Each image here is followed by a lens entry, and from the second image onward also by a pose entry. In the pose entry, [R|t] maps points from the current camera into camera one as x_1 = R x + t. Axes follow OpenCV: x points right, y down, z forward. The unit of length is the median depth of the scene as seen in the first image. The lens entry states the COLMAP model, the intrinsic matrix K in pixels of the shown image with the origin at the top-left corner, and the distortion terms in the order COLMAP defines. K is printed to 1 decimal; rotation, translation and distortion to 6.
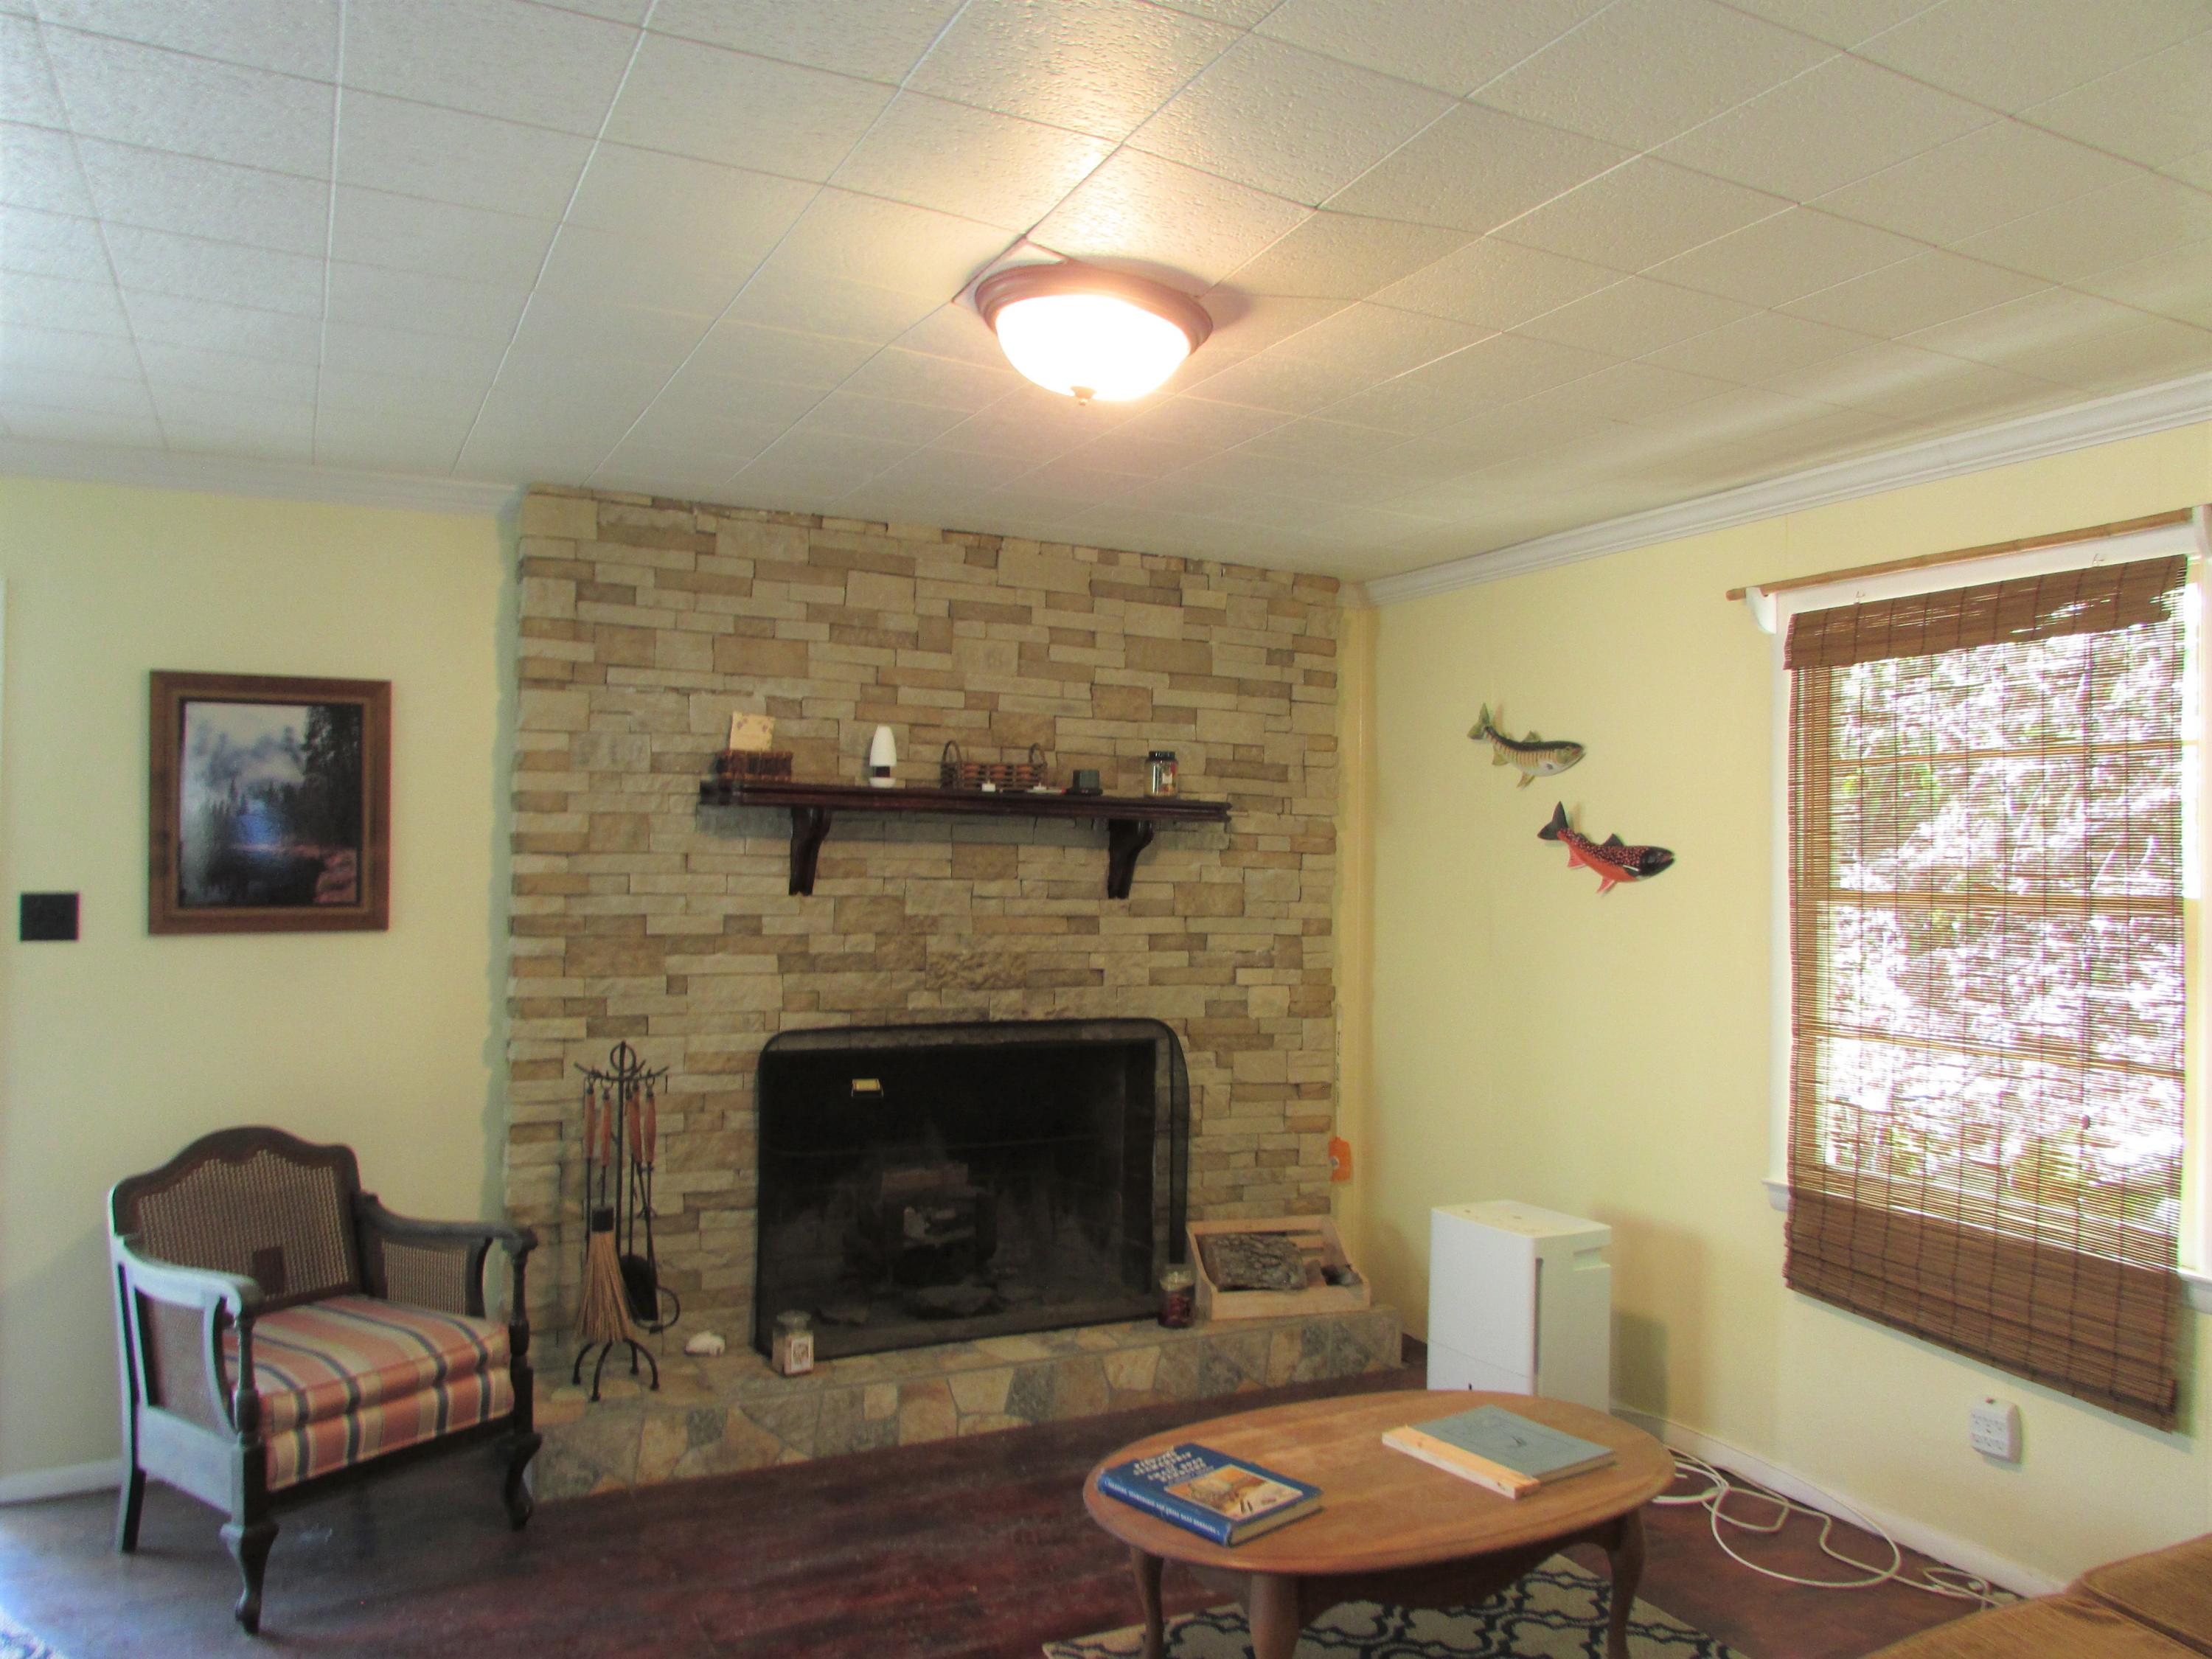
lens RADIAL K [[1591.6, 0, 1100.4], [0, 1591.6, 820.0], [0, 0, 1]] dist [-0.020482, 0.001172]
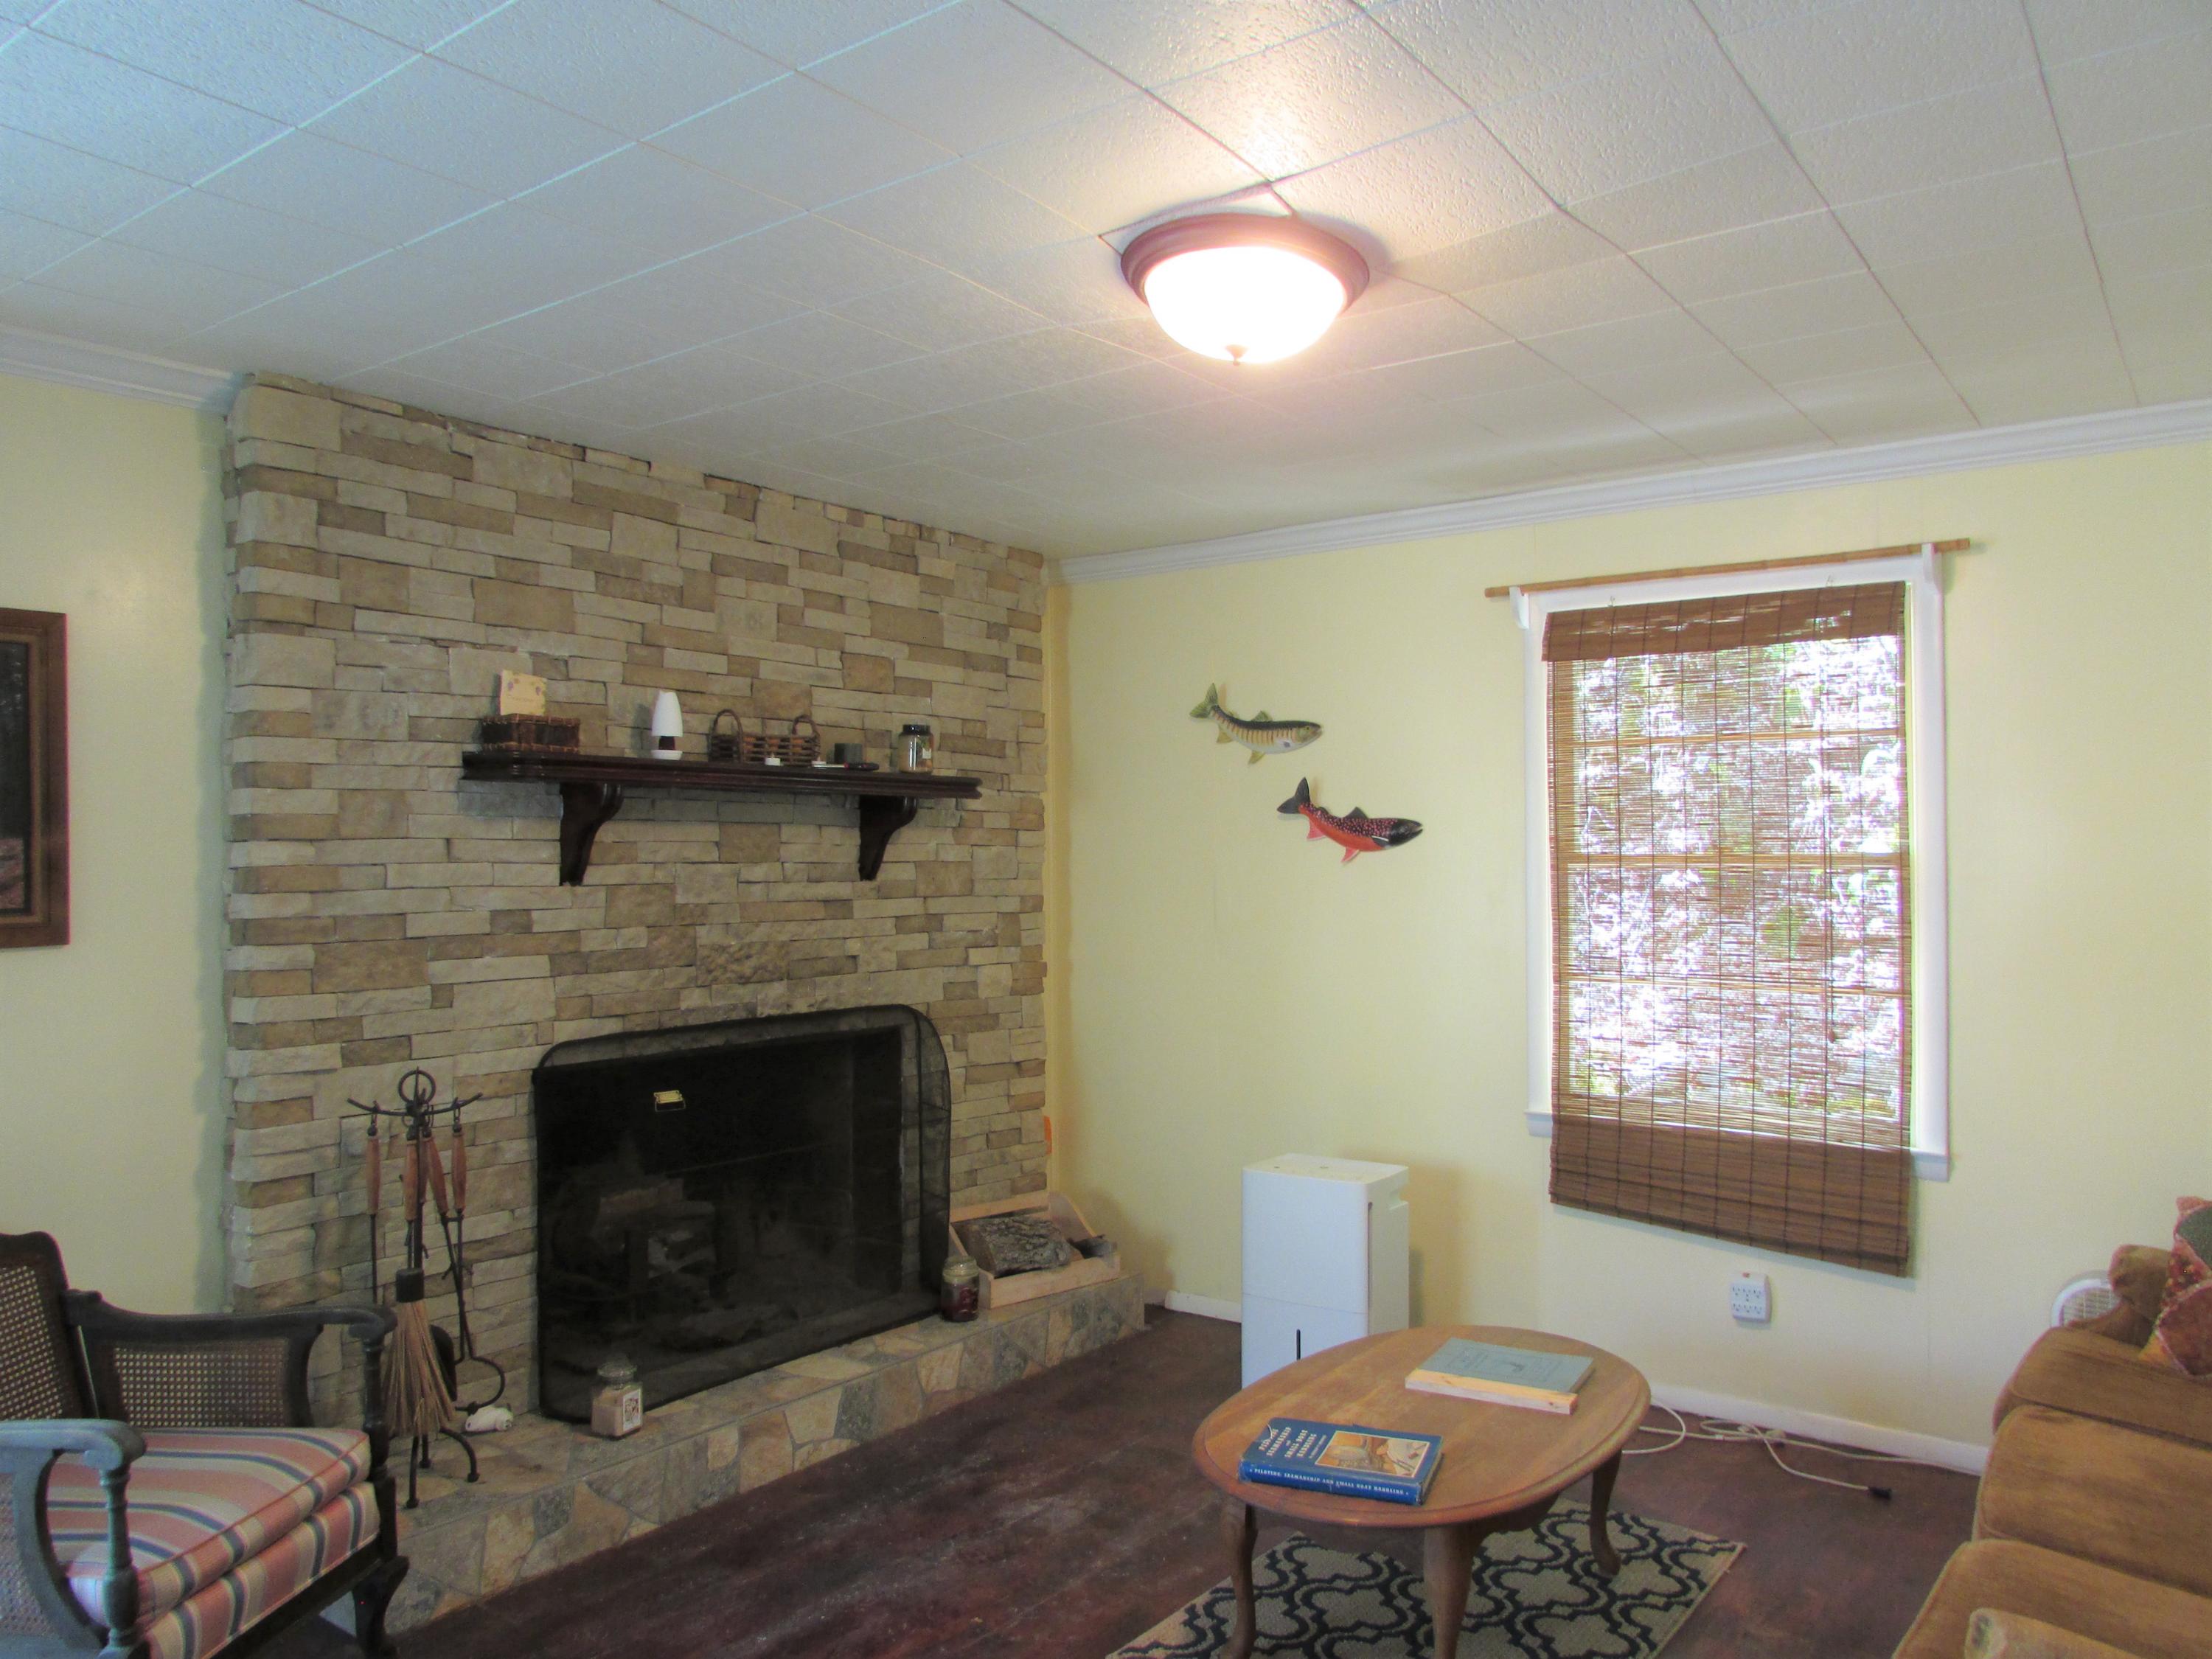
lens RADIAL K [[1588.5, 0, 1101.1], [0, 1588.5, 820.9], [0, 0, 1]] dist [-0.023167, -0.002736]
pose [[0.899721, -0.010417, 0.436341, -0.308384], [0.005061, 0.999897, 0.013437, 0.002502], [-0.436436, -0.009881, 0.899681, 0.102451]]
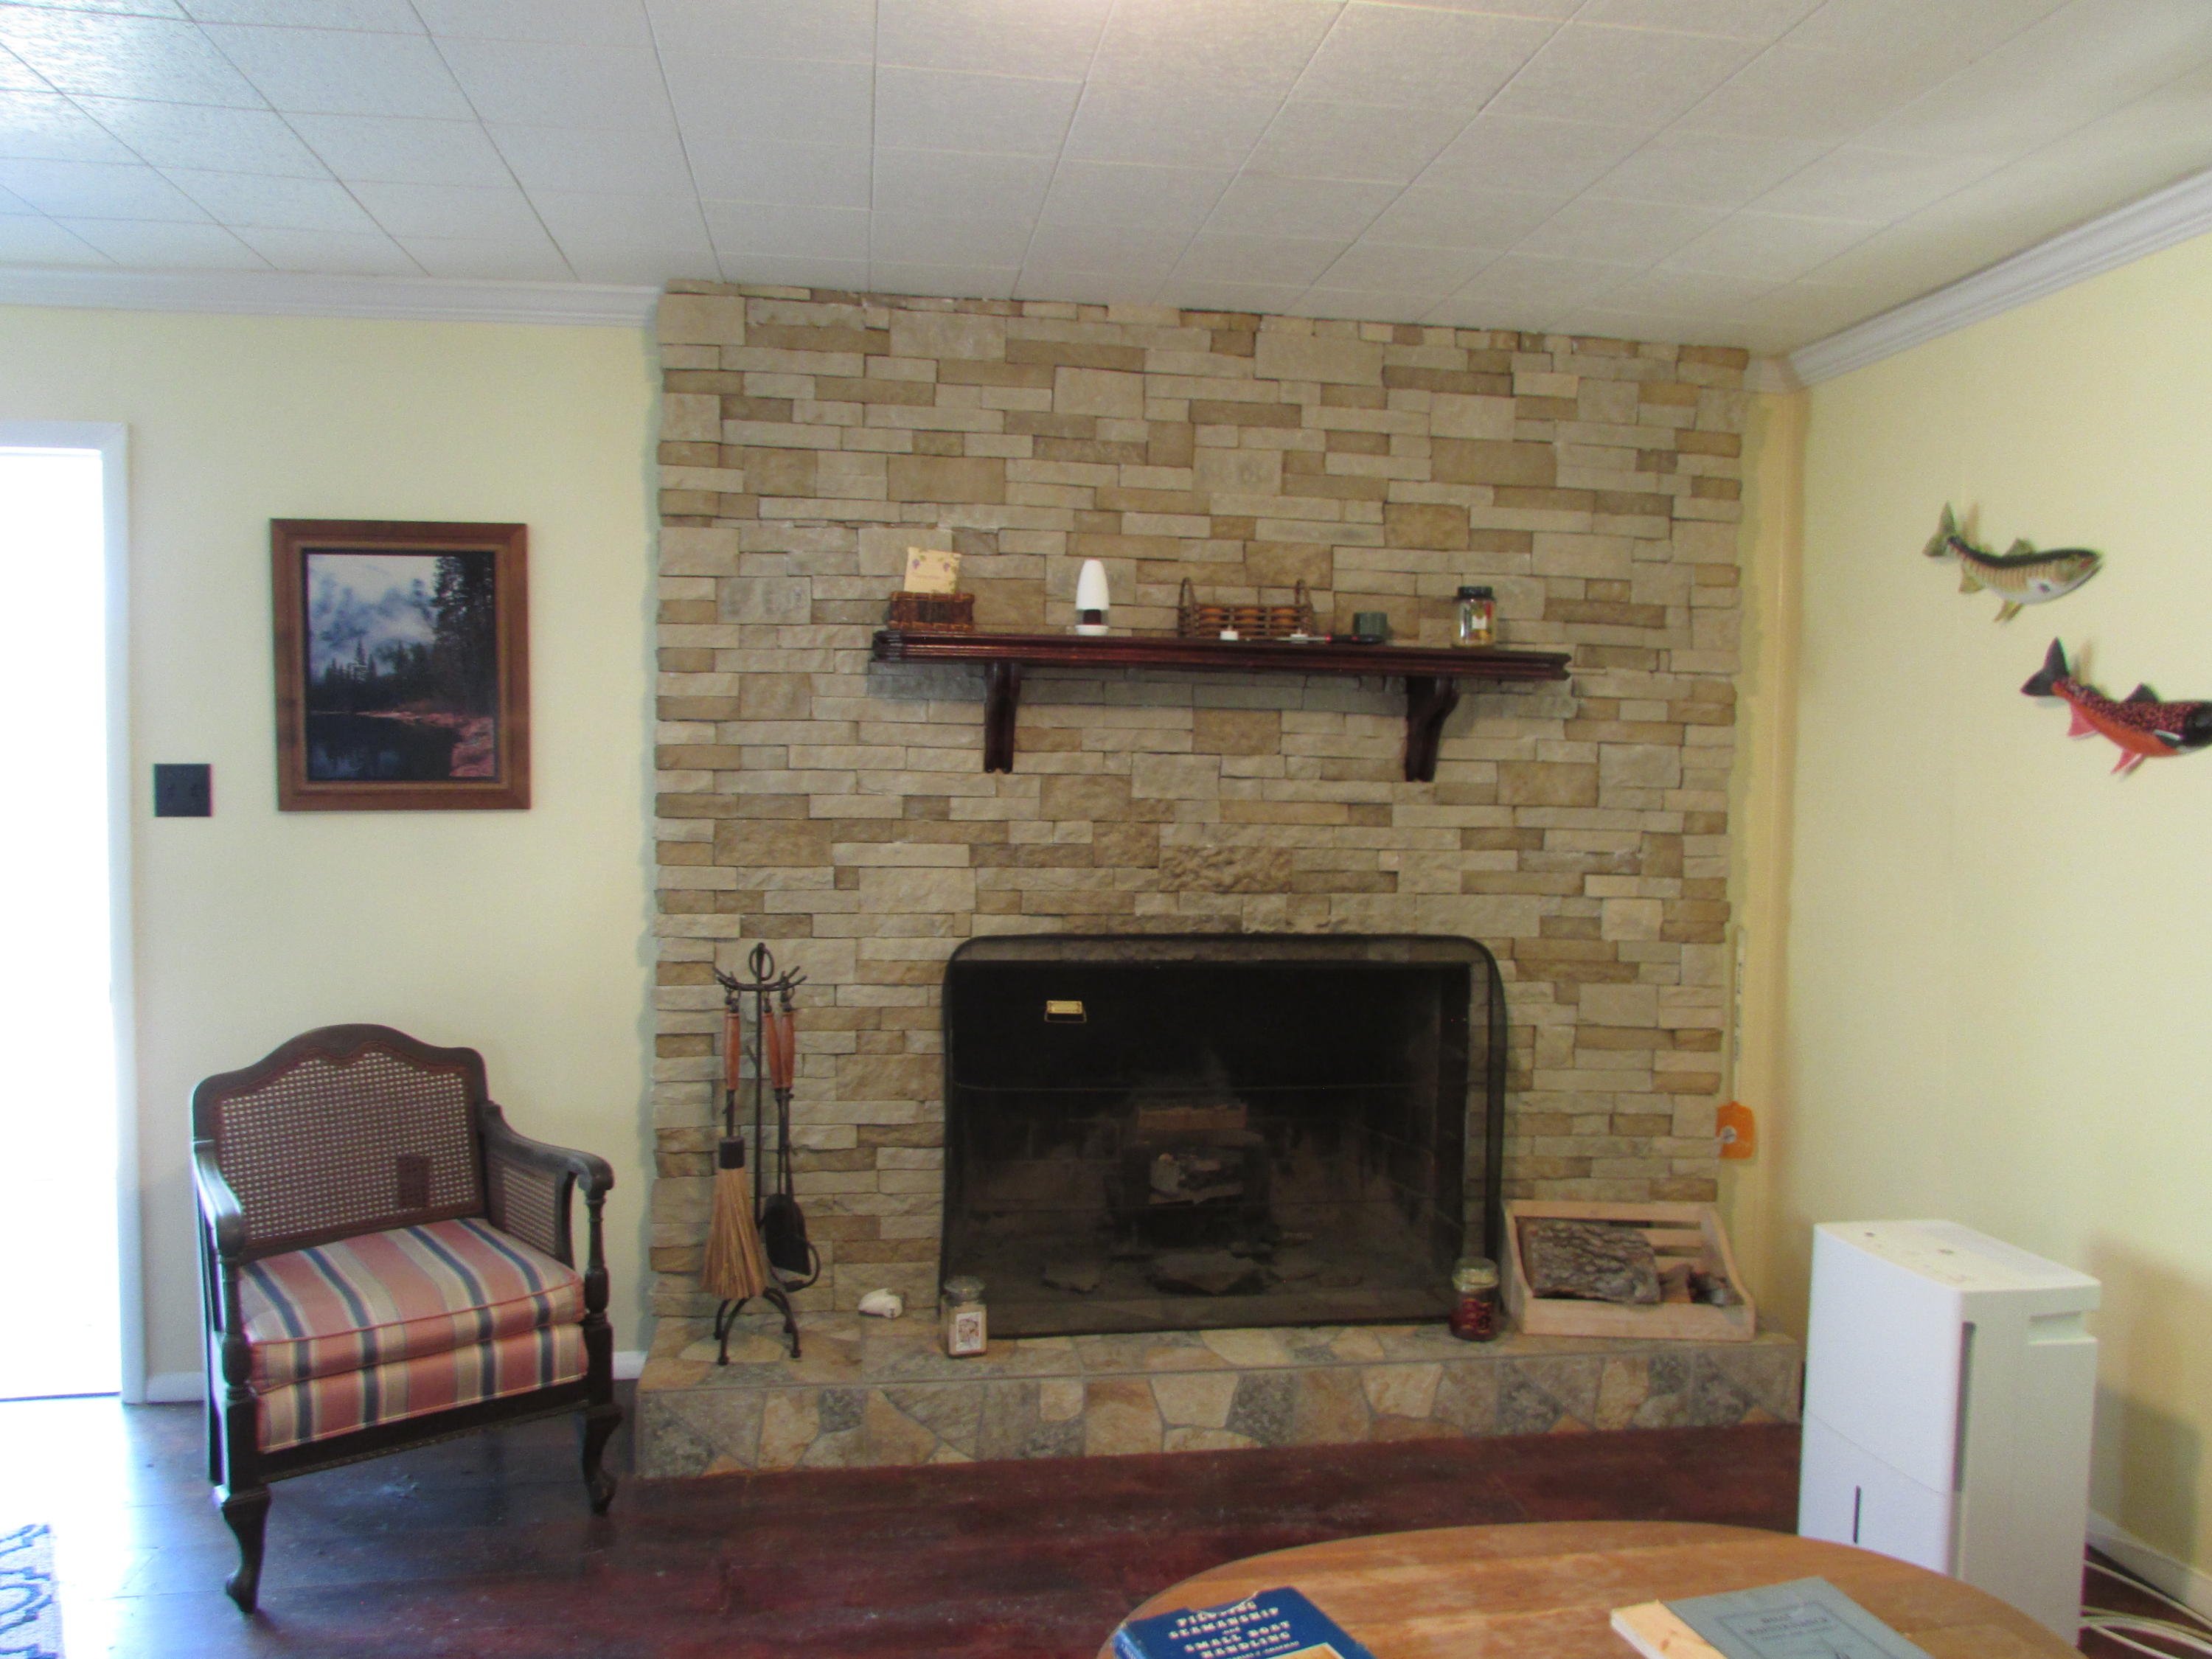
lens RADIAL K [[1595.0, 0, 1103.3], [0, 1595.0, 818.1], [0, 0, 1]] dist [-0.033173, 0.032759]
pose [[0.949553, 0.012727, -0.313350, 0.121044], [0.006486, 0.998165, 0.060196, 0.021973], [0.313541, -0.059192, 0.947728, 0.242894]]
